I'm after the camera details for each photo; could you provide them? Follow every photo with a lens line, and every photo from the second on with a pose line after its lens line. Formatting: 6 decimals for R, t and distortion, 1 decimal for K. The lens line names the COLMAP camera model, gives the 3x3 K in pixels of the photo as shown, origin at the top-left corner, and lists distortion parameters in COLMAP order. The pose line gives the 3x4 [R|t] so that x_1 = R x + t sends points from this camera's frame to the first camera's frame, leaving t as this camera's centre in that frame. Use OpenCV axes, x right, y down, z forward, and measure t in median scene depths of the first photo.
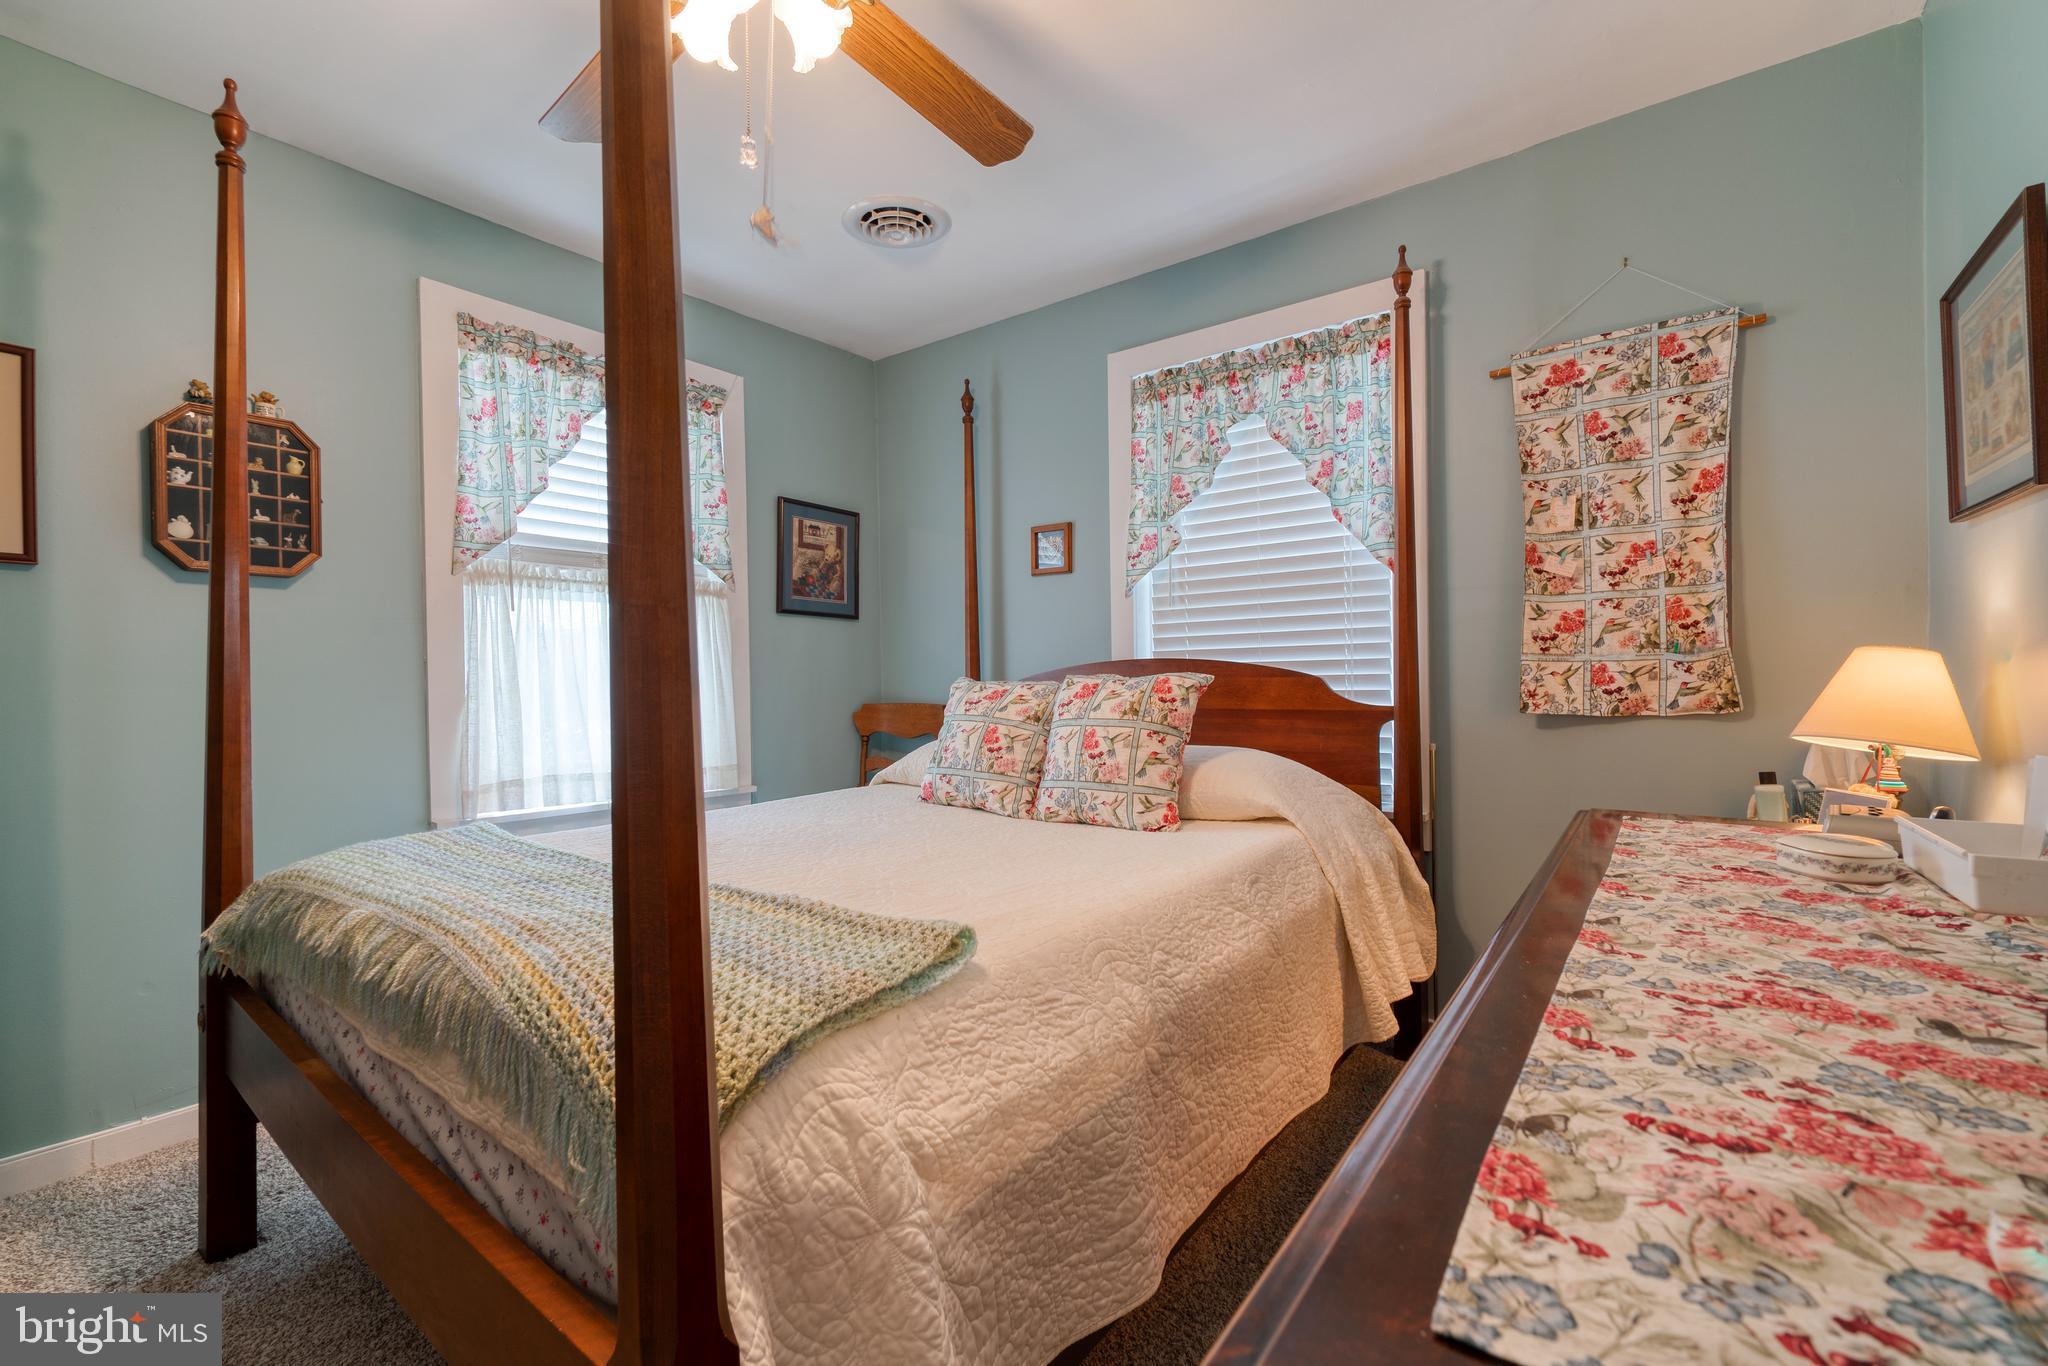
lens RADIAL K [[882.5, 0, 1024.0], [0, 882.5, 683.0], [0, 0, 1]] dist [-0.001219, 0.000232]
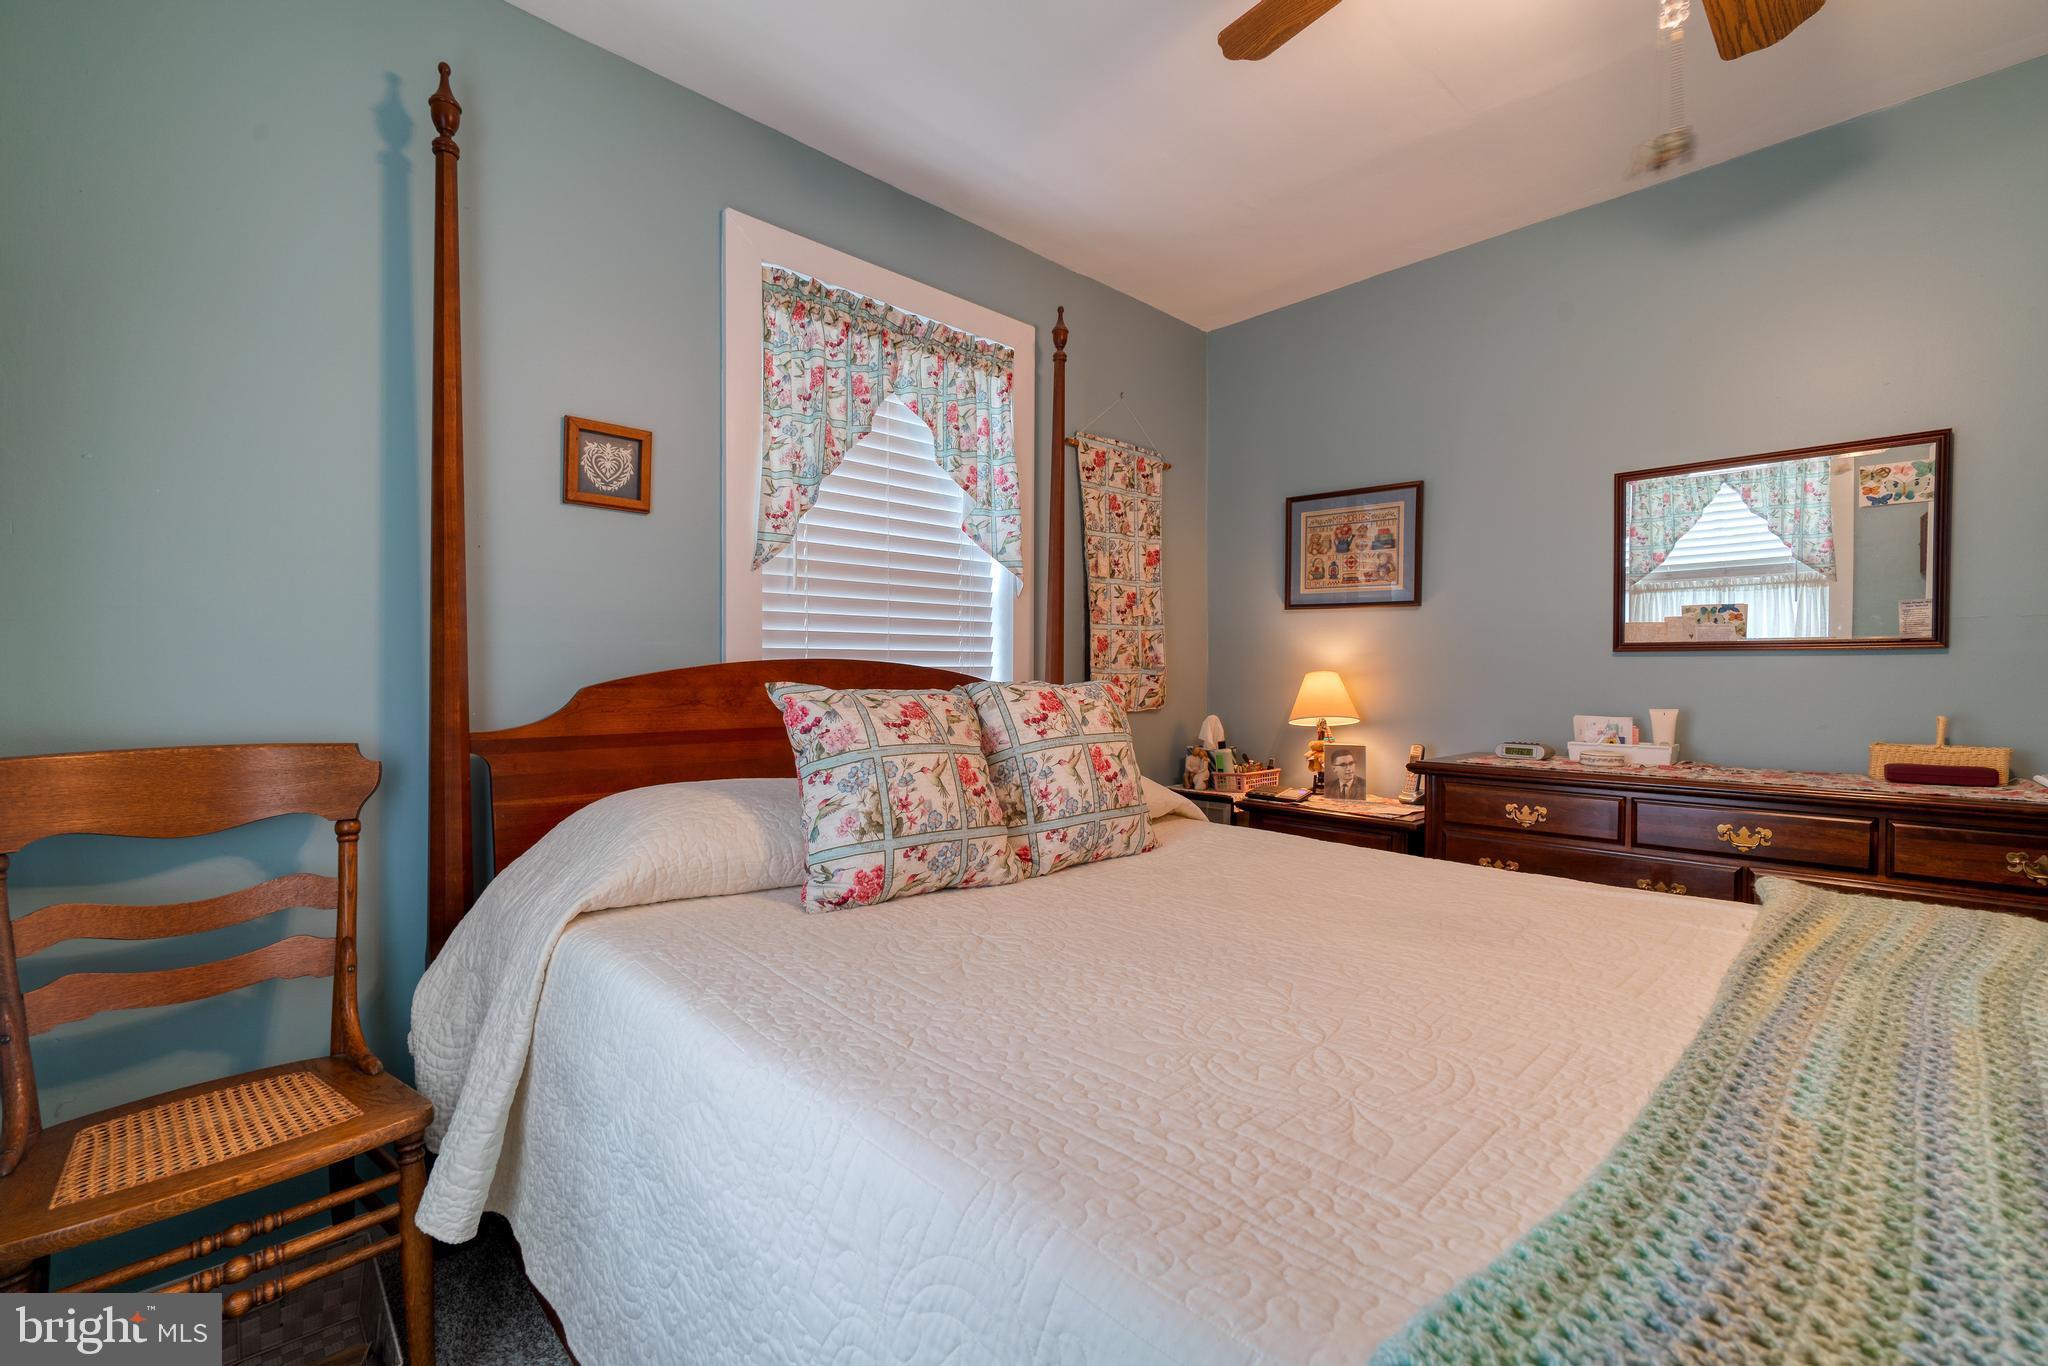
lens RADIAL K [[882.5, 0, 1024.0], [0, 882.5, 683.0], [0, 0, 1]] dist [-0.001219, 0.000232]
pose [[0.146437, 0.003560, 0.989214, -0.731538], [0.001392, 0.999992, -0.003805, -0.004984], [-0.989219, 0.001934, 0.146431, 0.914865]]
